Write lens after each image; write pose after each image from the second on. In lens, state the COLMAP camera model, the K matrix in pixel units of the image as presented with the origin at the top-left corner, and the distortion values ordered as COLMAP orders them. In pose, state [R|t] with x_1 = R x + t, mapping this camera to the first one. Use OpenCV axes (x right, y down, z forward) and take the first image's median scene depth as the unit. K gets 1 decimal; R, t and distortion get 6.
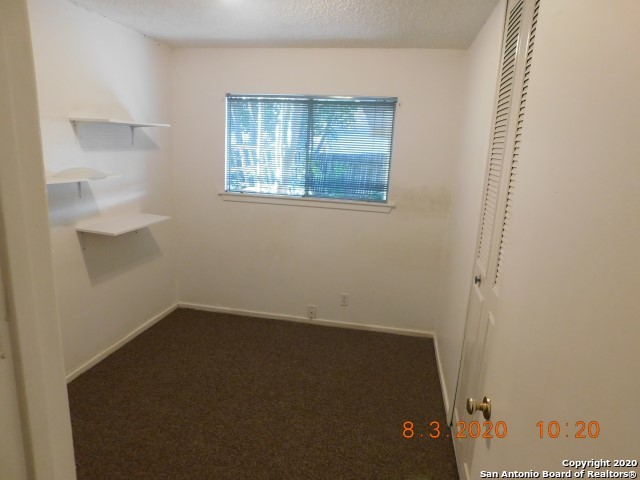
lens RADIAL K [[427.5, 0, 316.9], [0, 427.5, 241.6], [0, 0, 1]] dist [-0.060420, 0.038620]
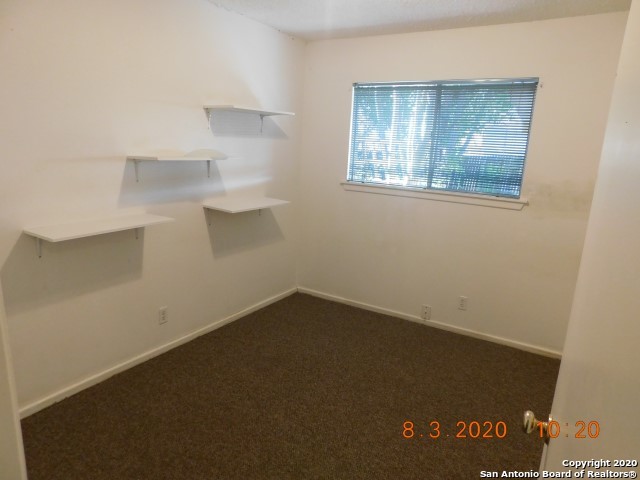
lens RADIAL K [[427.5, 0, 319.7], [0, 427.5, 240.8], [0, 0, 1]] dist [-0.060420, 0.038620]
pose [[0.933804, 0.076660, -0.349475, 0.098240], [-0.081319, 0.996687, 0.001346, 0.030729], [0.348420, 0.027162, 0.936945, 0.043702]]
